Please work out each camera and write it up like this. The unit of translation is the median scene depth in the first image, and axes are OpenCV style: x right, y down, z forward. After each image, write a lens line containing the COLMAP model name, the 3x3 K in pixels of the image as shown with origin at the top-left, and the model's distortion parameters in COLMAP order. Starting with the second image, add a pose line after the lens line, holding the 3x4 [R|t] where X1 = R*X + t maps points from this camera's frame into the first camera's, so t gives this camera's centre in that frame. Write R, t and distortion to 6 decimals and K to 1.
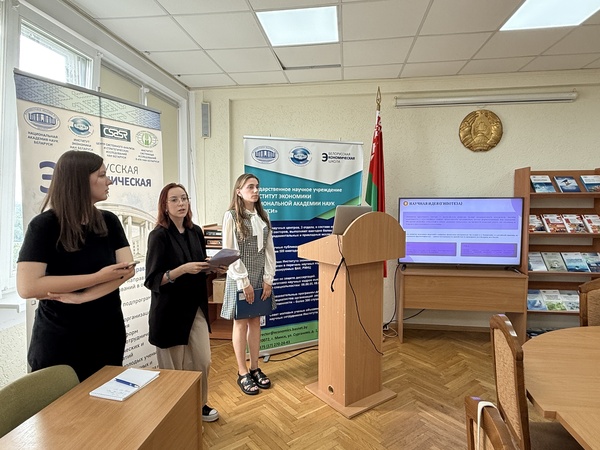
lens RADIAL K [[363.8, 0, 300.0], [0, 363.8, 225.0], [0, 0, 1]] dist [0.002435, 0.001838]
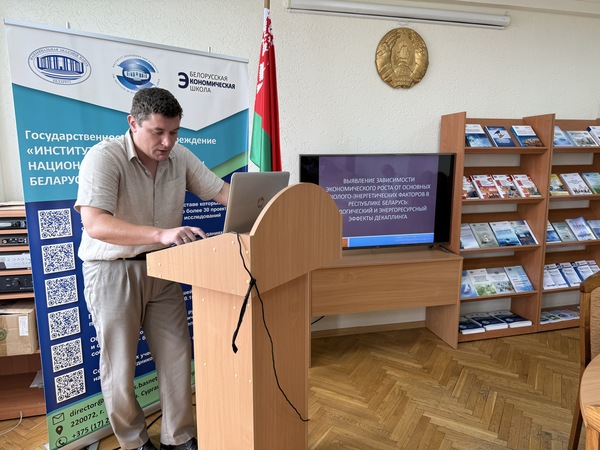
lens RADIAL K [[430.5, 0, 300.0], [0, 430.5, 225.0], [0, 0, 1]] dist [0.001834, -0.001520]
pose [[0.929171, -0.060601, 0.364650, -0.017802], [0.025669, 0.994667, 0.099896, -0.025196], [-0.368759, -0.083461, 0.925771, 0.283529]]
